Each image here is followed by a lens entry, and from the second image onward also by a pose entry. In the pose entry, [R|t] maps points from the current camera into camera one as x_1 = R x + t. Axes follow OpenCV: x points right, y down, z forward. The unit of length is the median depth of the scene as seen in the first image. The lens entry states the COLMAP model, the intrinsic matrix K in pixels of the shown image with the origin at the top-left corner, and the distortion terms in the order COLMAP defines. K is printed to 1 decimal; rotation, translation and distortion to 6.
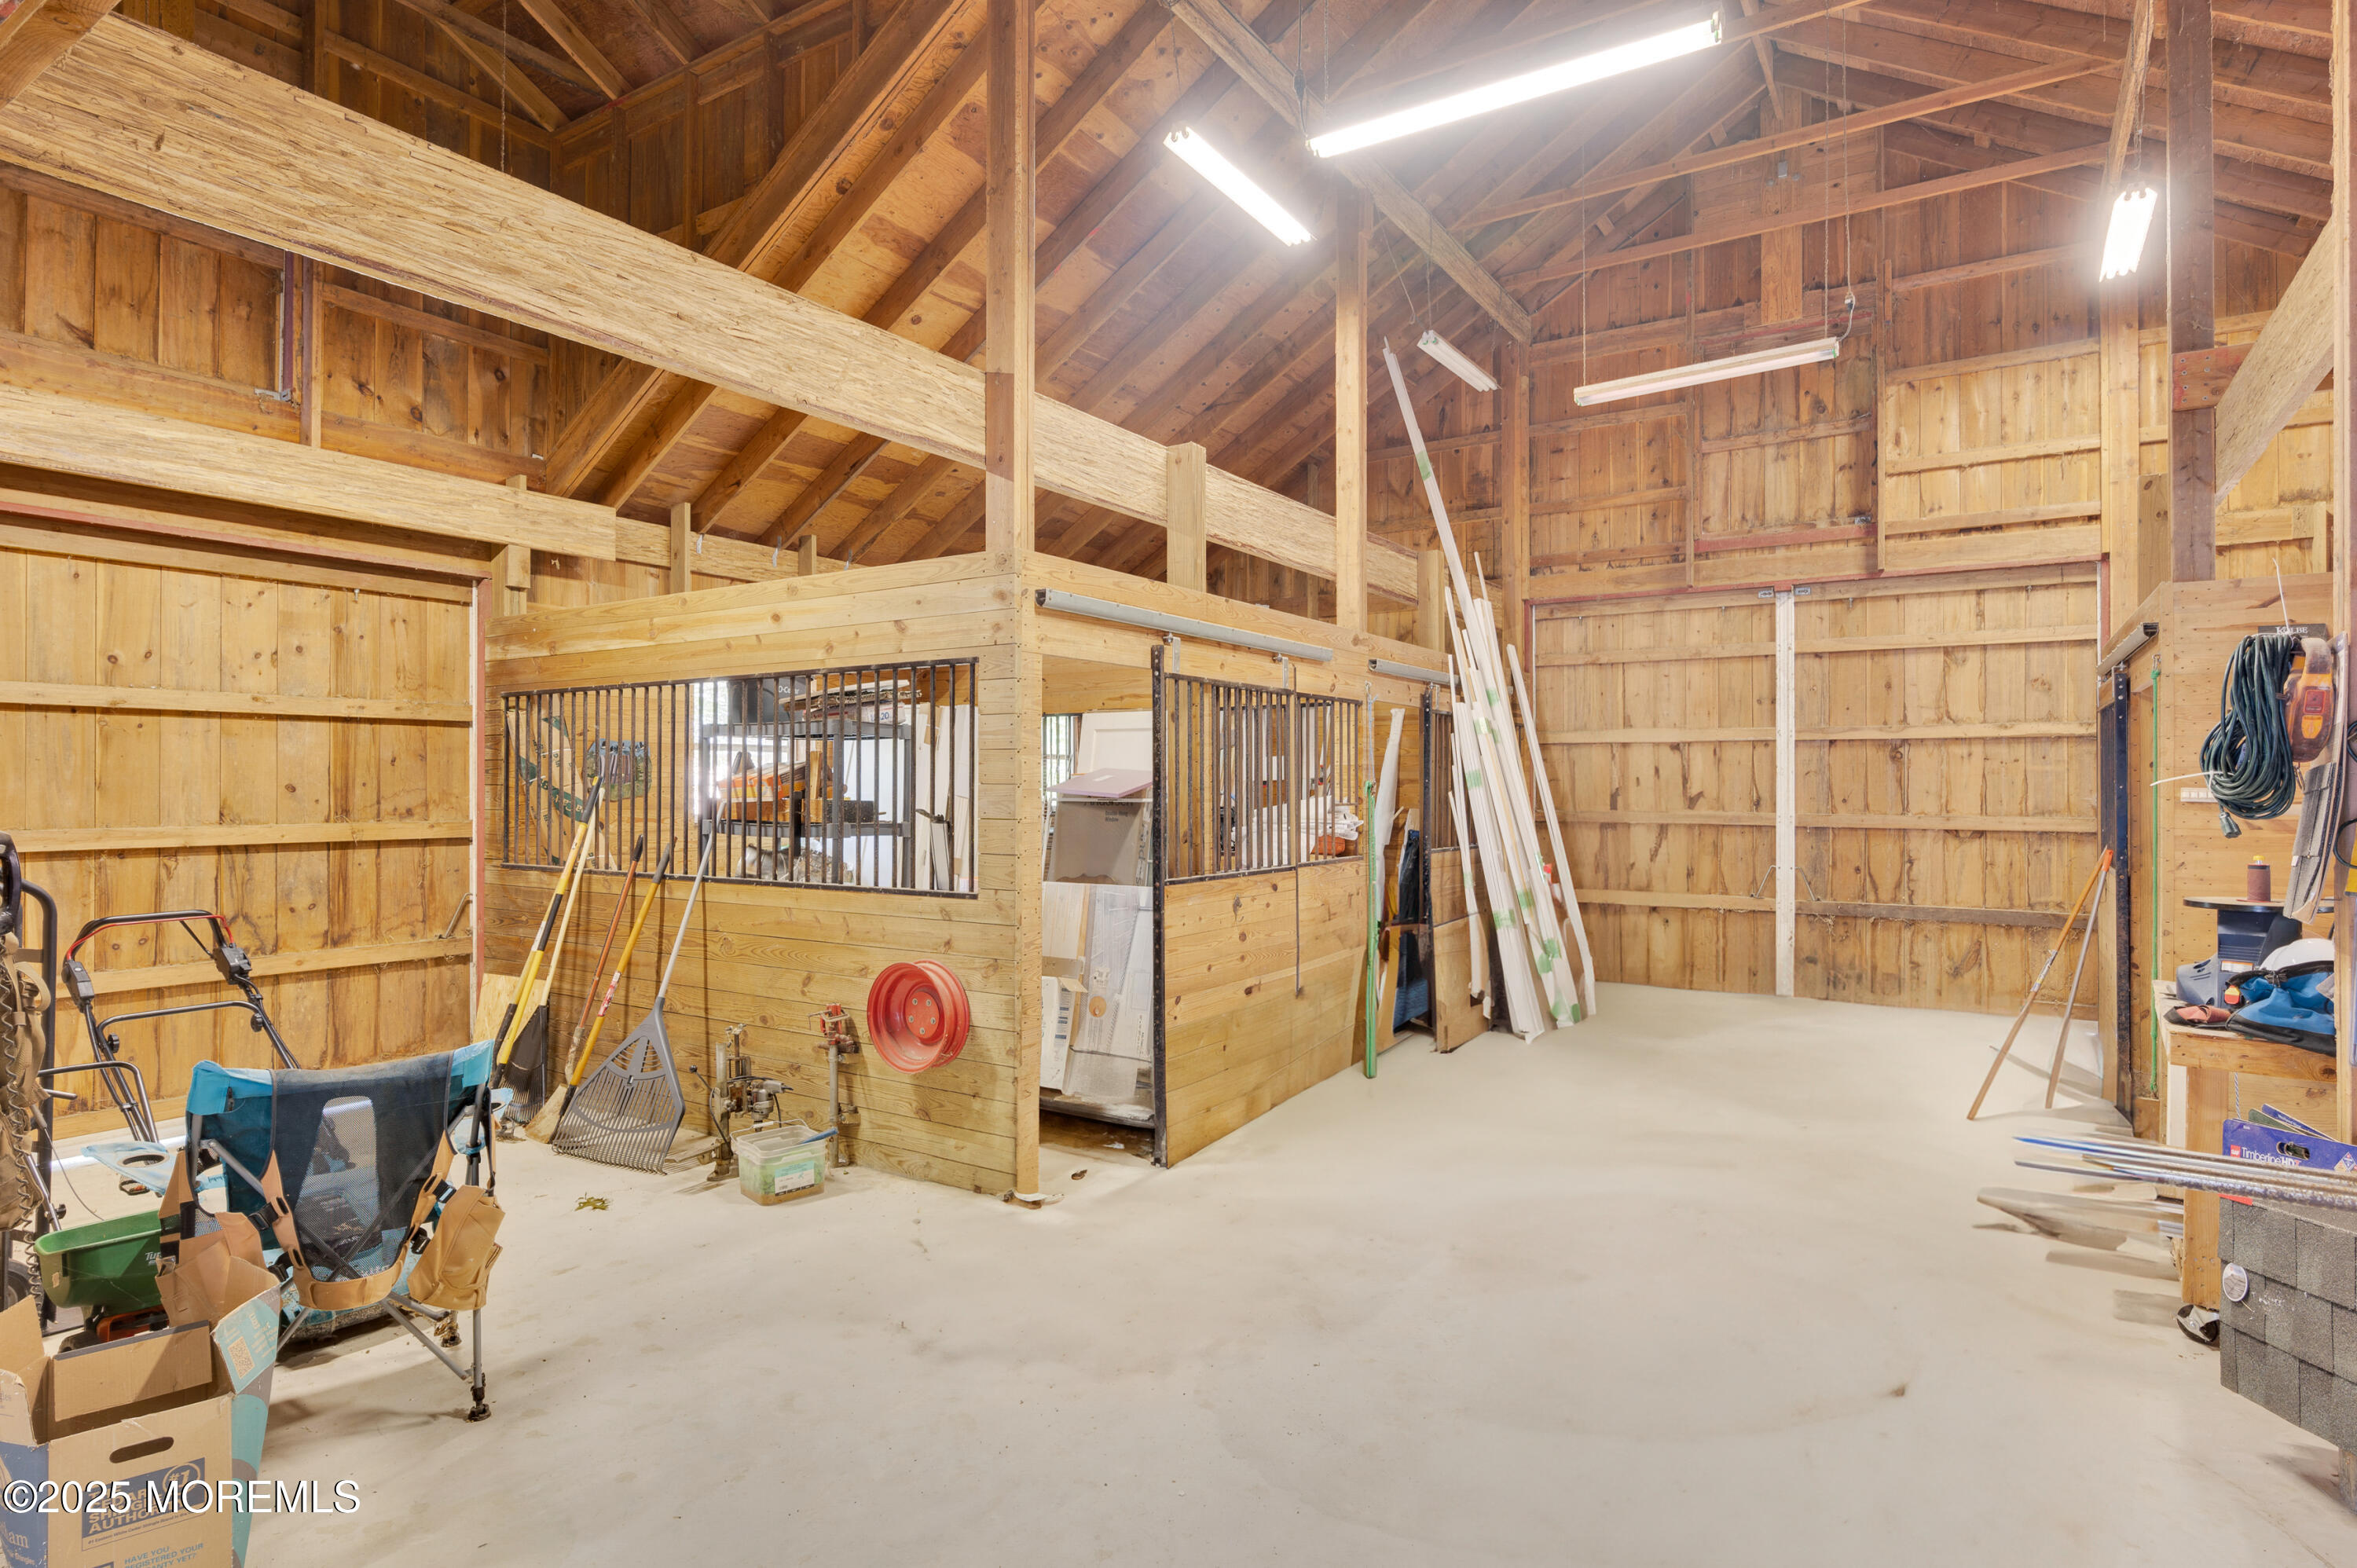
lens RADIAL K [[1253.3, 0, 1192.5], [0, 1253.3, 769.4], [0, 0, 1]] dist [-0.002781, 0.000041]
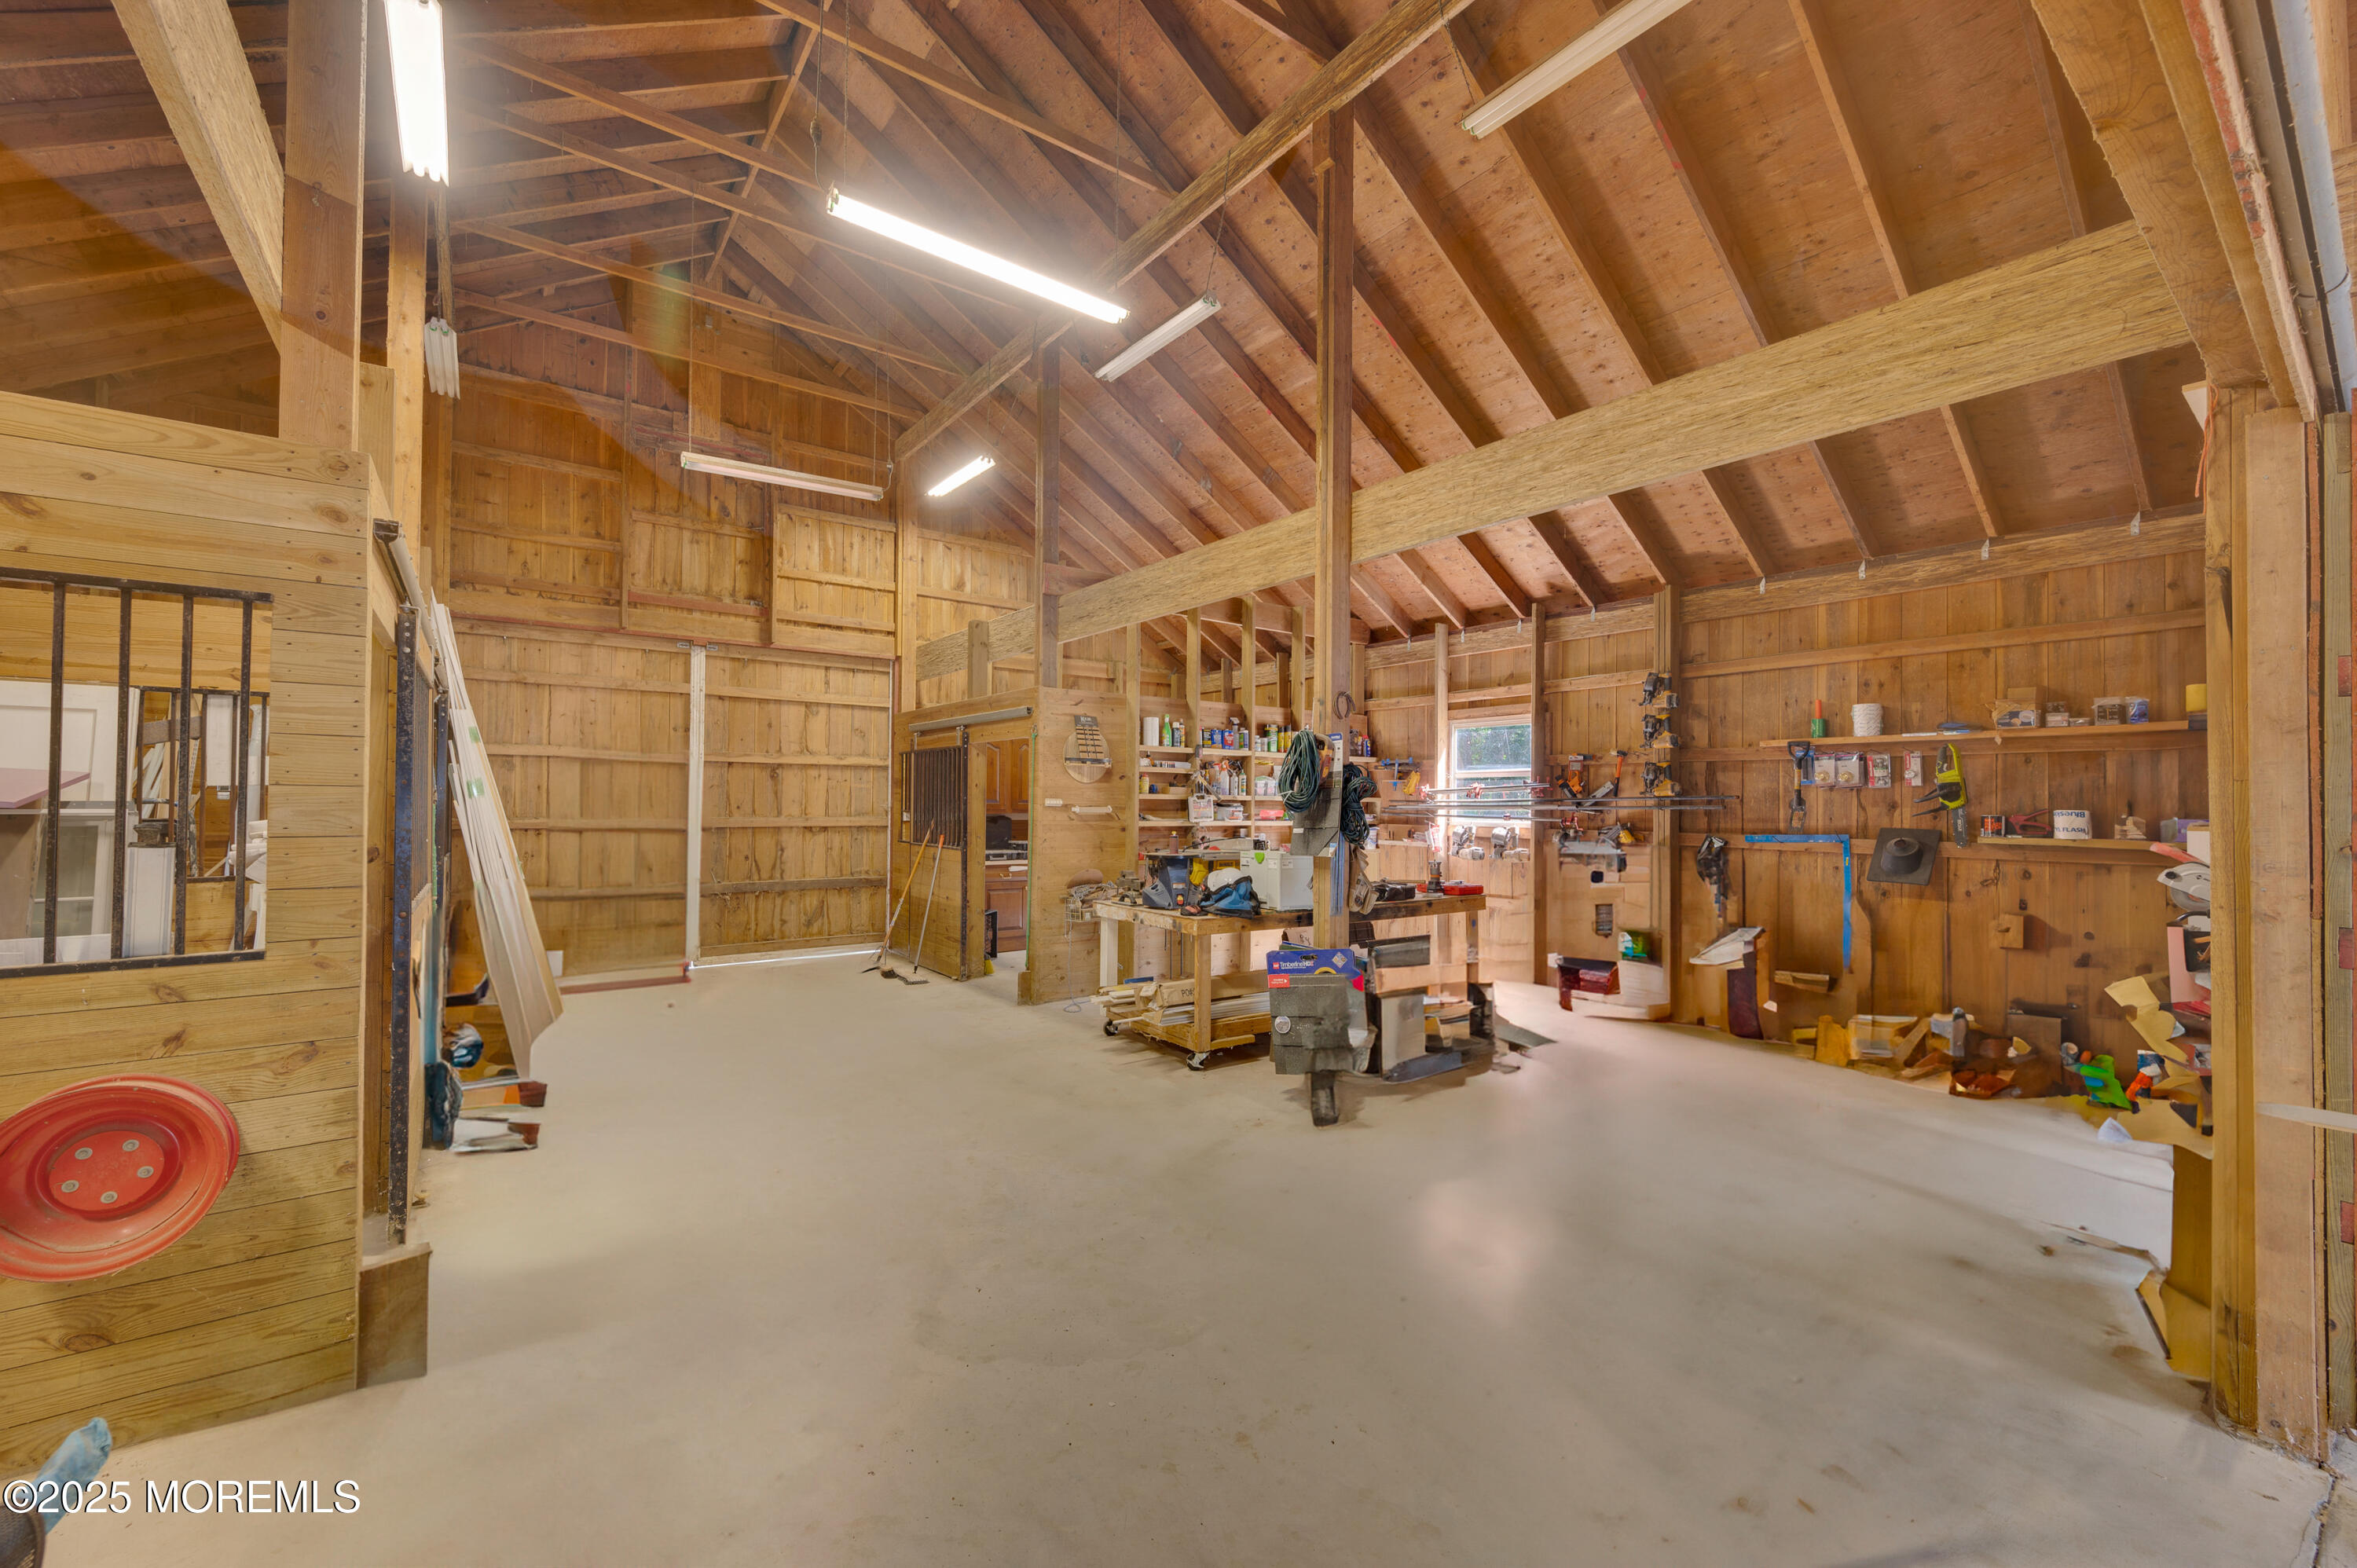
lens RADIAL K [[924.2, 0, 1177.3], [0, 924.2, 786.6], [0, 0, 1]] dist [0.004573, -0.000250]
pose [[0.352856, 0.015545, 0.935548, -0.250769], [-0.016480, 0.999810, -0.010396, 0.005157], [-0.935532, -0.011750, 0.353046, 0.204397]]
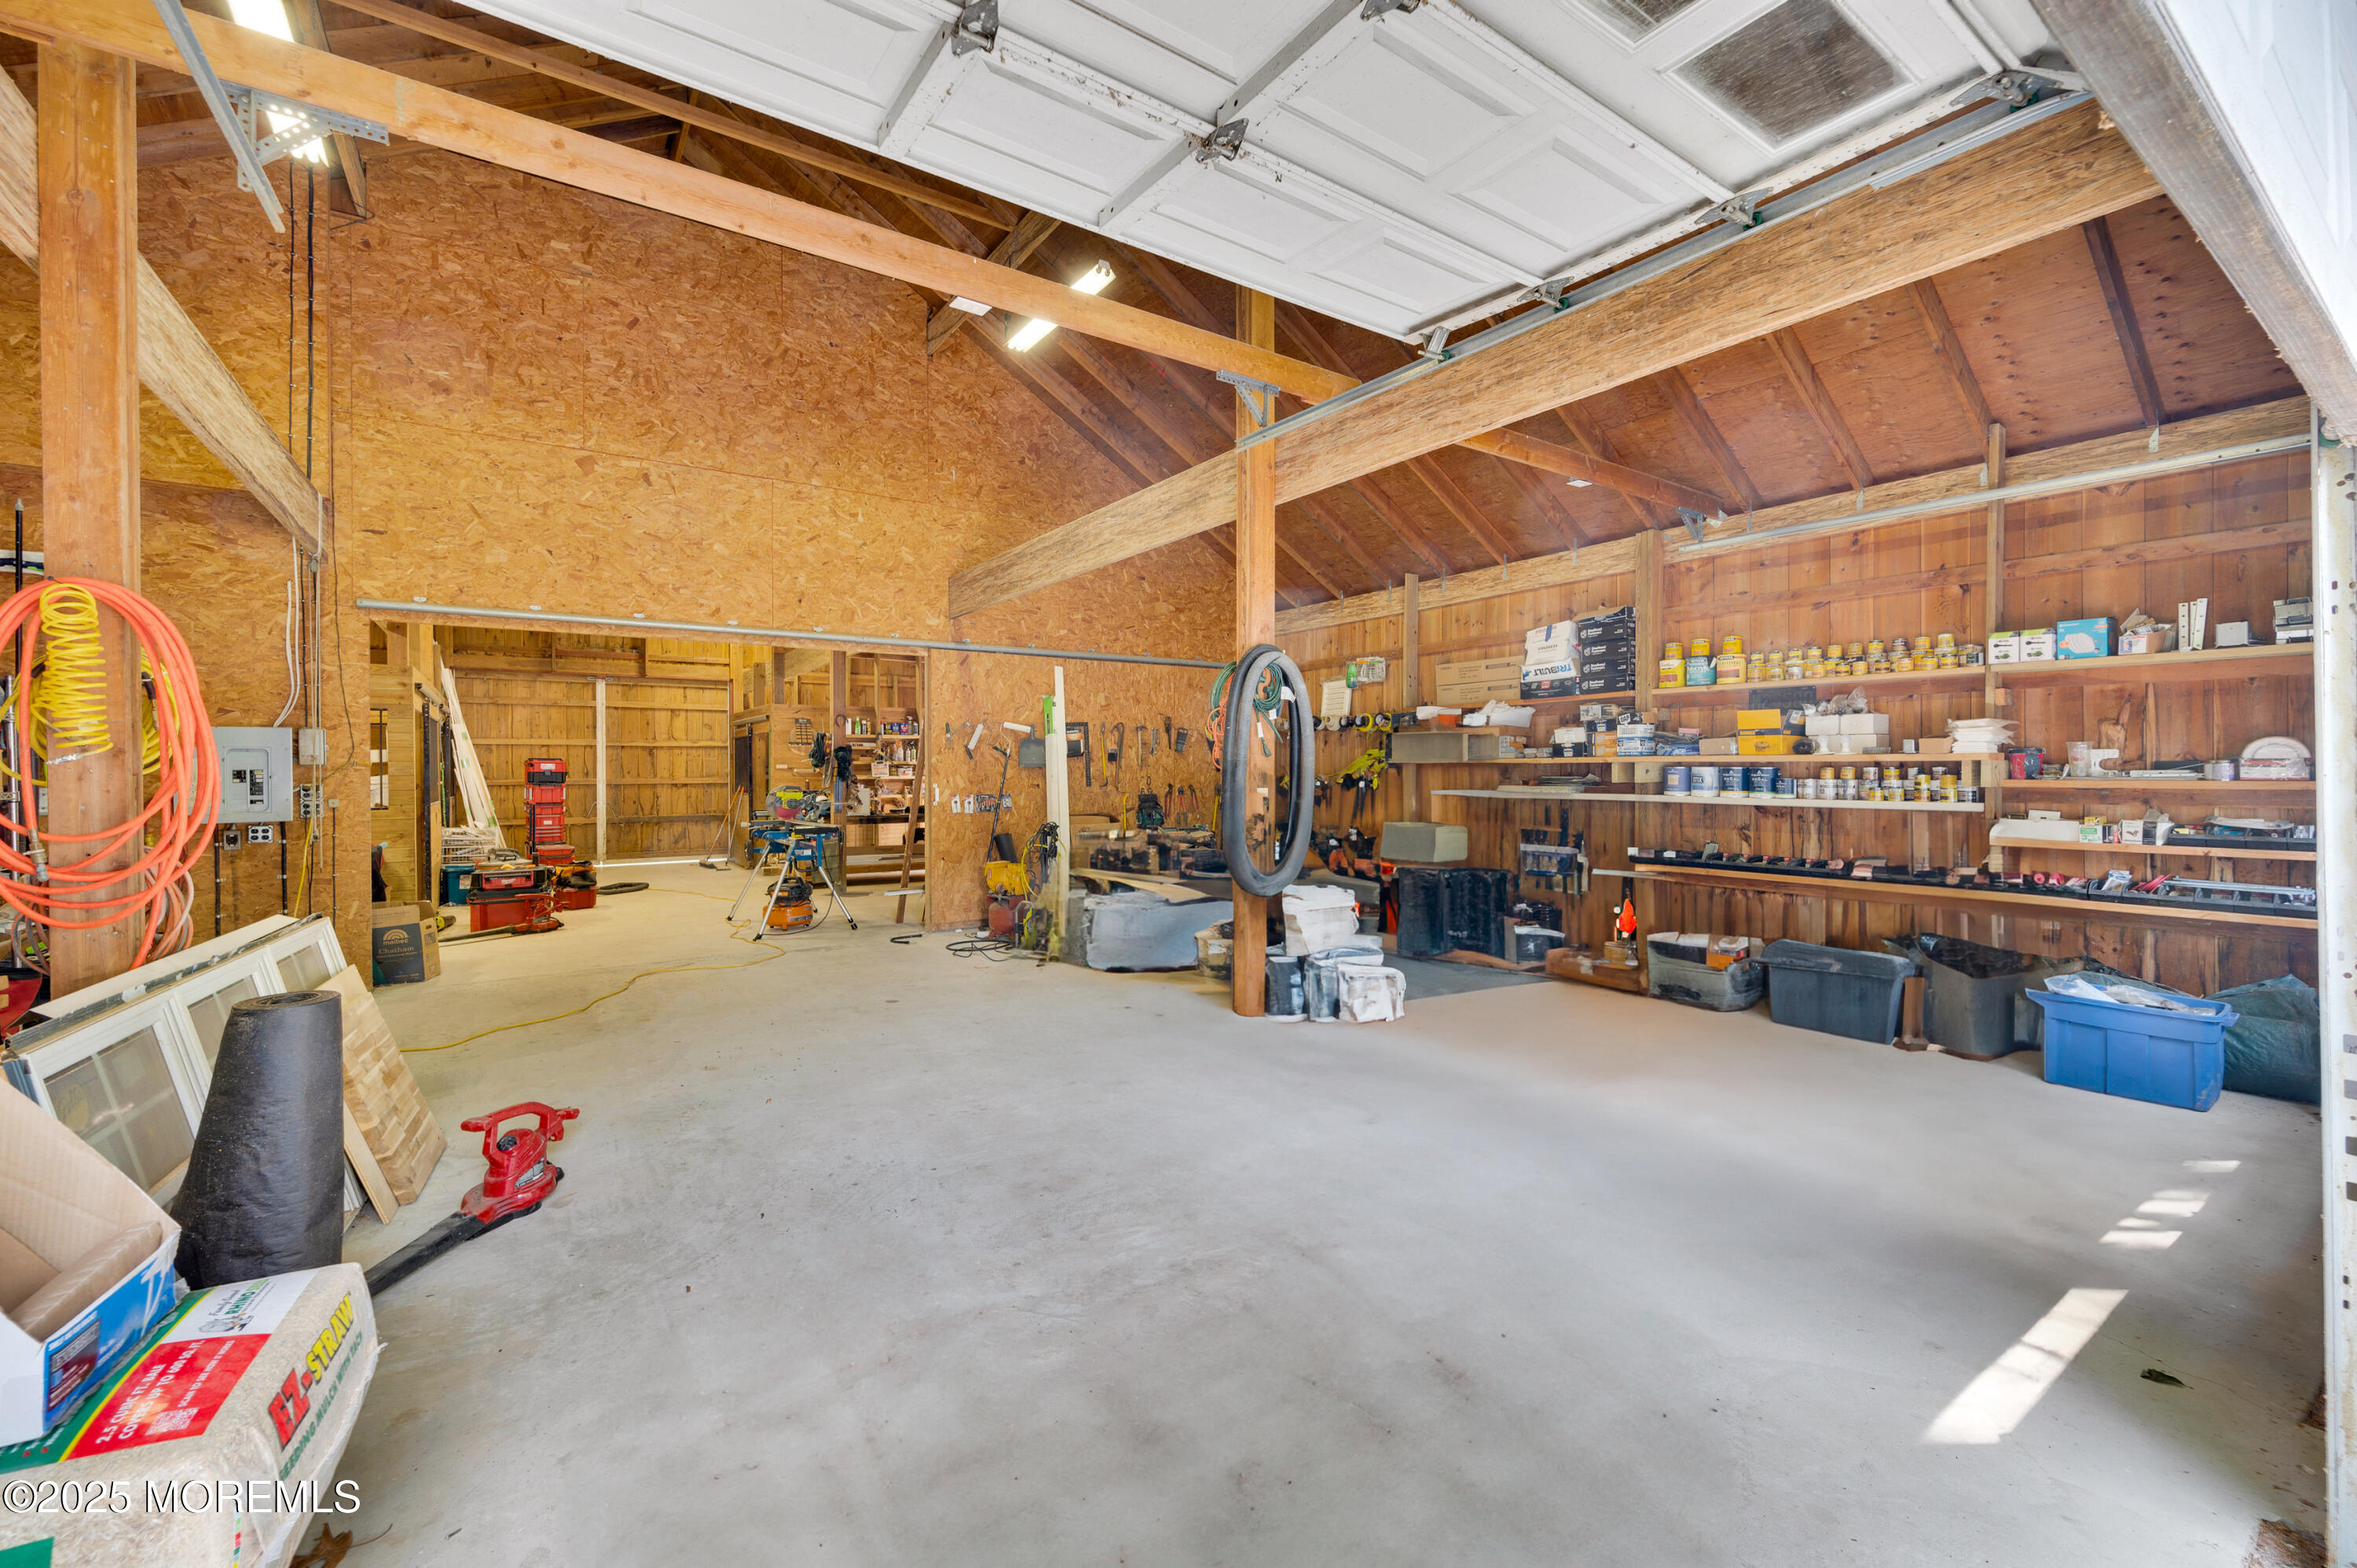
lens RADIAL K [[924.2, 0, 1199.8], [0, 924.2, 774.9], [0, 0, 1]] dist [0.004573, -0.000250]
pose [[0.362514, -0.008417, 0.931940, -0.689408], [-0.003092, 0.999943, 0.010234, 0.008953], [-0.931973, -0.006591, 0.362467, -0.598800]]
